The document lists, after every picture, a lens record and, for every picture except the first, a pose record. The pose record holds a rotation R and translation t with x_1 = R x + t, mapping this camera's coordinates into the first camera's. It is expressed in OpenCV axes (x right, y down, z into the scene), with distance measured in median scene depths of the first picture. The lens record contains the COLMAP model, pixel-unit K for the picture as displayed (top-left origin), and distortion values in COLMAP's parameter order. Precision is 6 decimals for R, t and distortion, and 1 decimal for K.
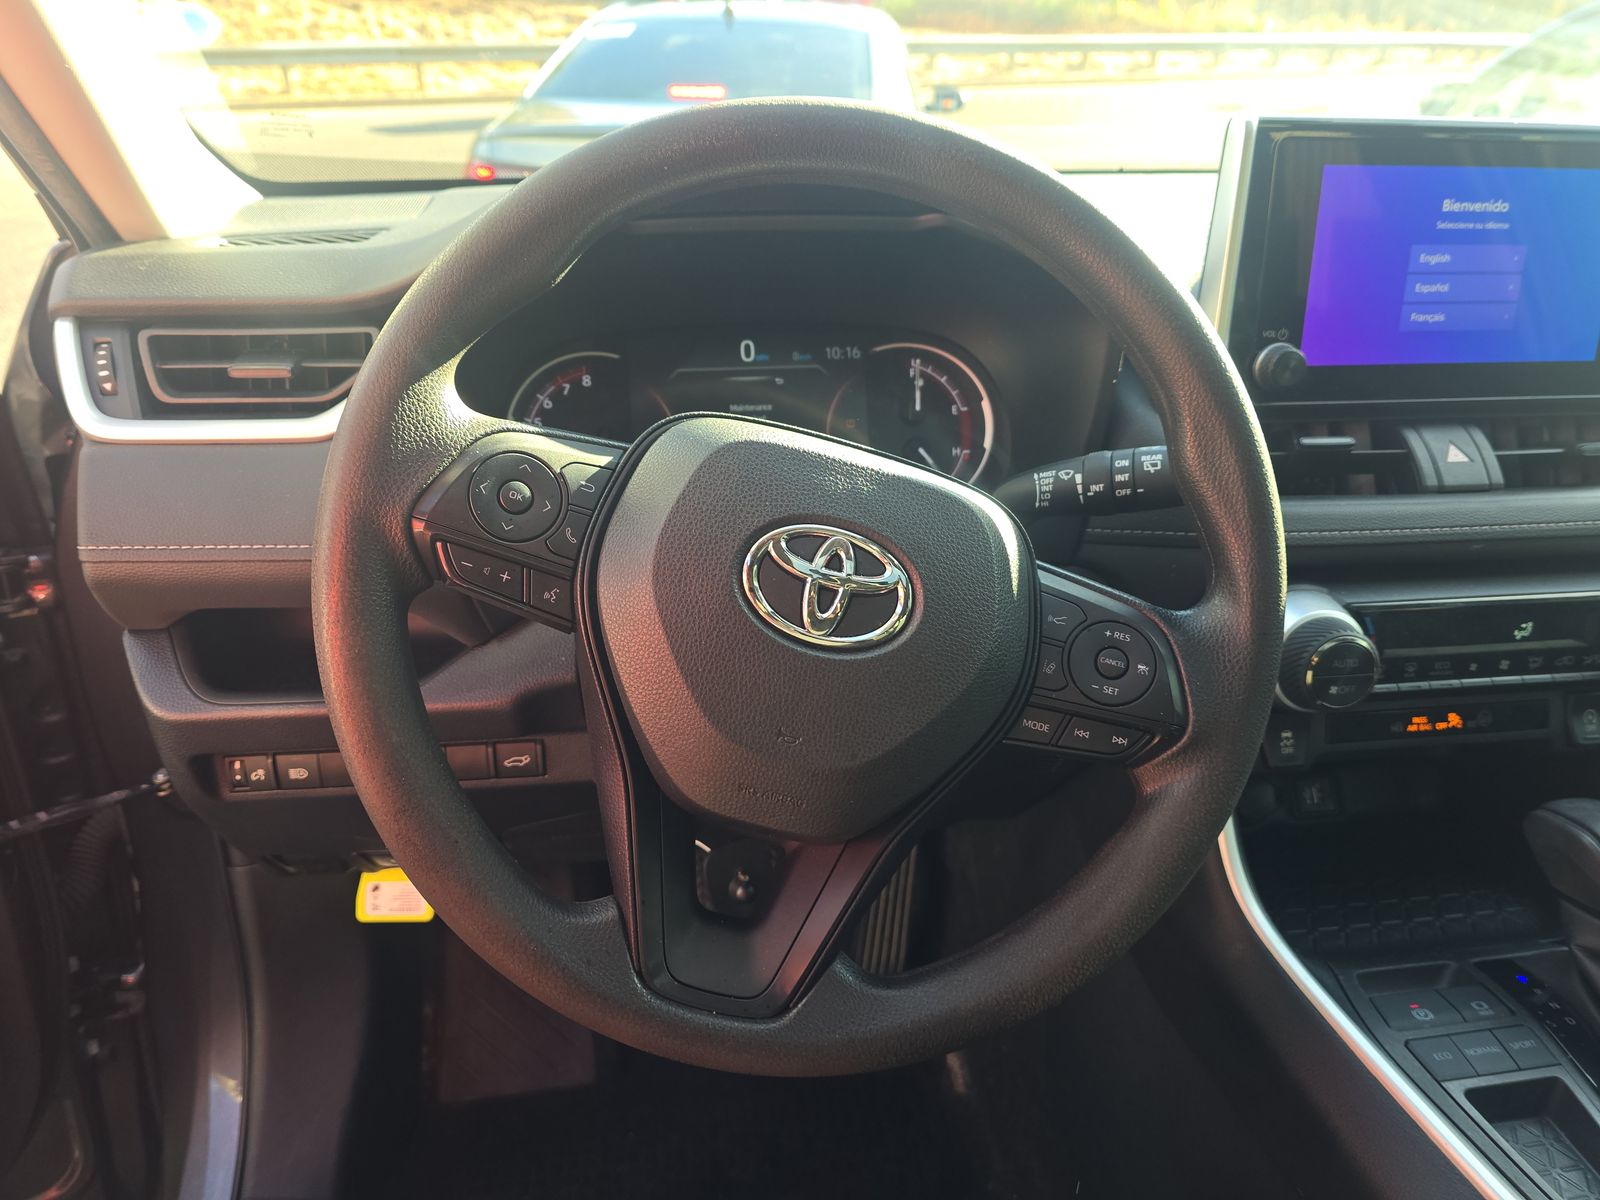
lens RADIAL K [[1086.5, 0, 797.5], [0, 1086.5, 610.2], [0, 0, 1]] dist [0.023787, -0.031327]
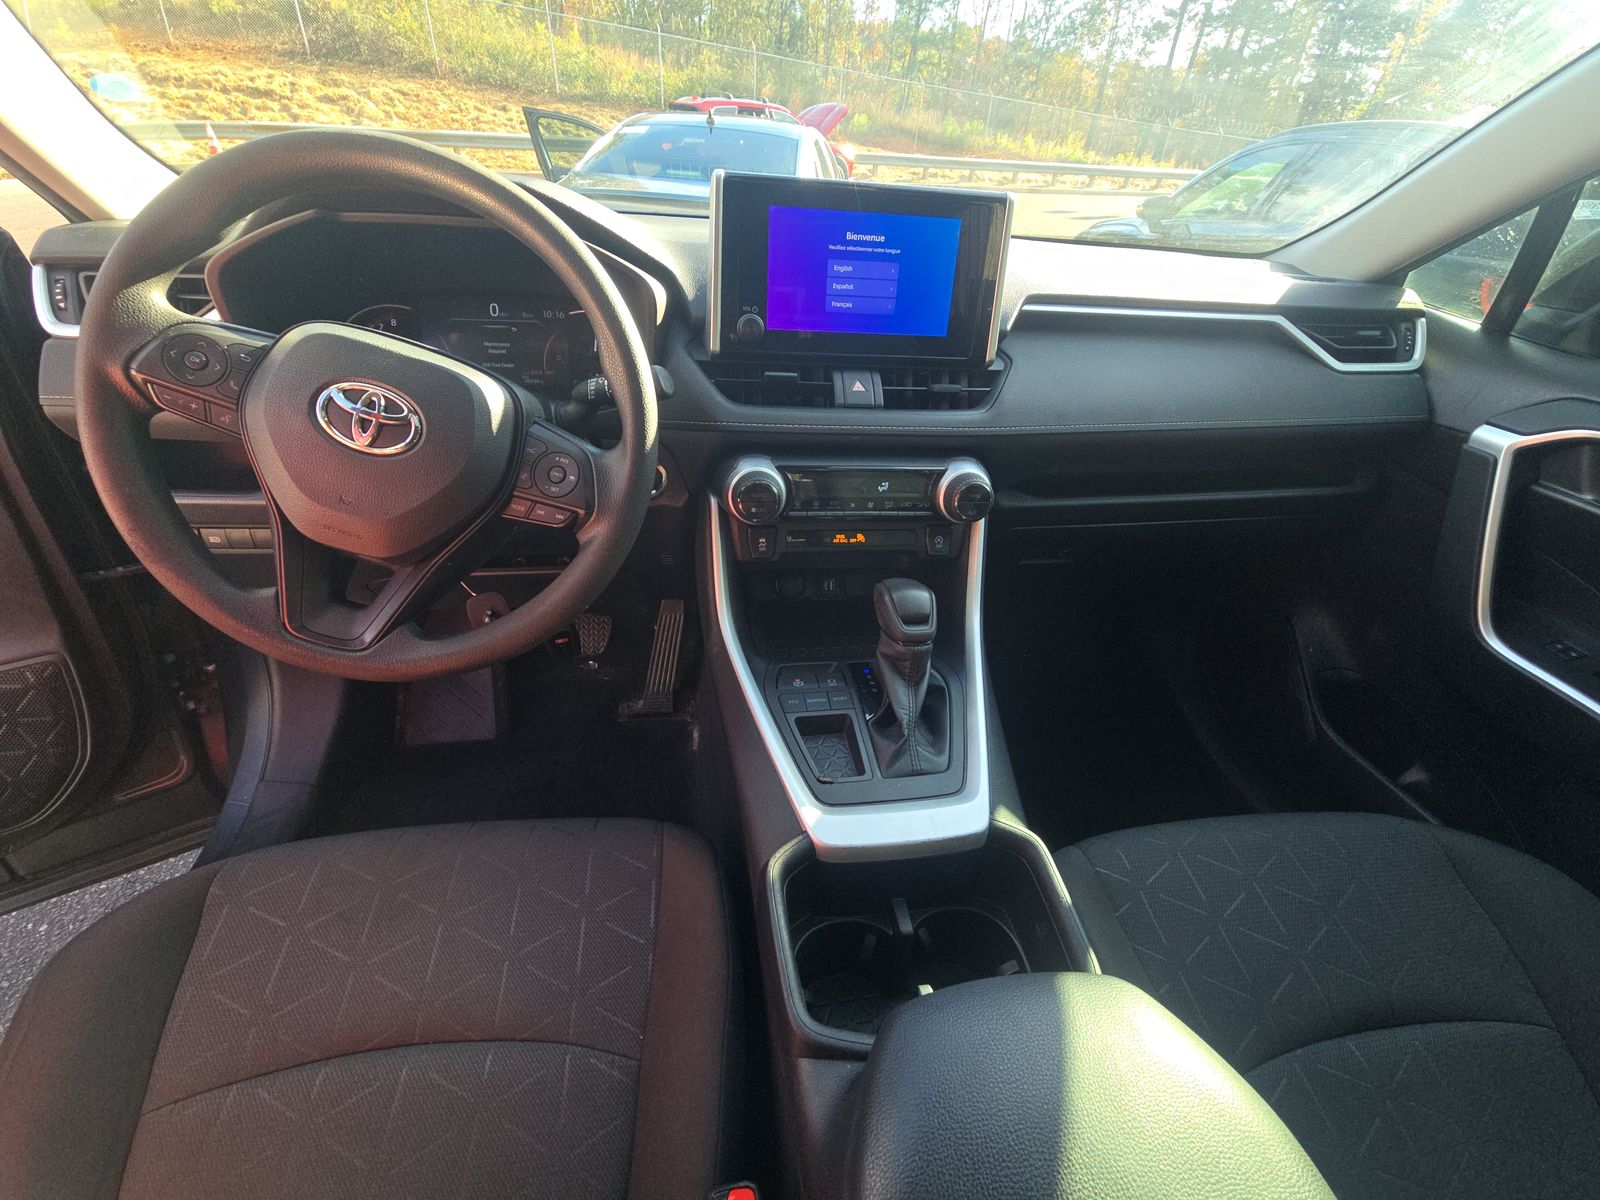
lens RADIAL K [[641.7, 0, 800.2], [0, 641.7, 609.5], [0, 0, 1]] dist [-0.003588, -0.002424]
pose [[0.998673, 0.038641, 0.034035, 0.476988], [-0.043053, 0.989183, 0.140228, 0.074298], [-0.028248, -0.141507, 0.989534, -0.088852]]
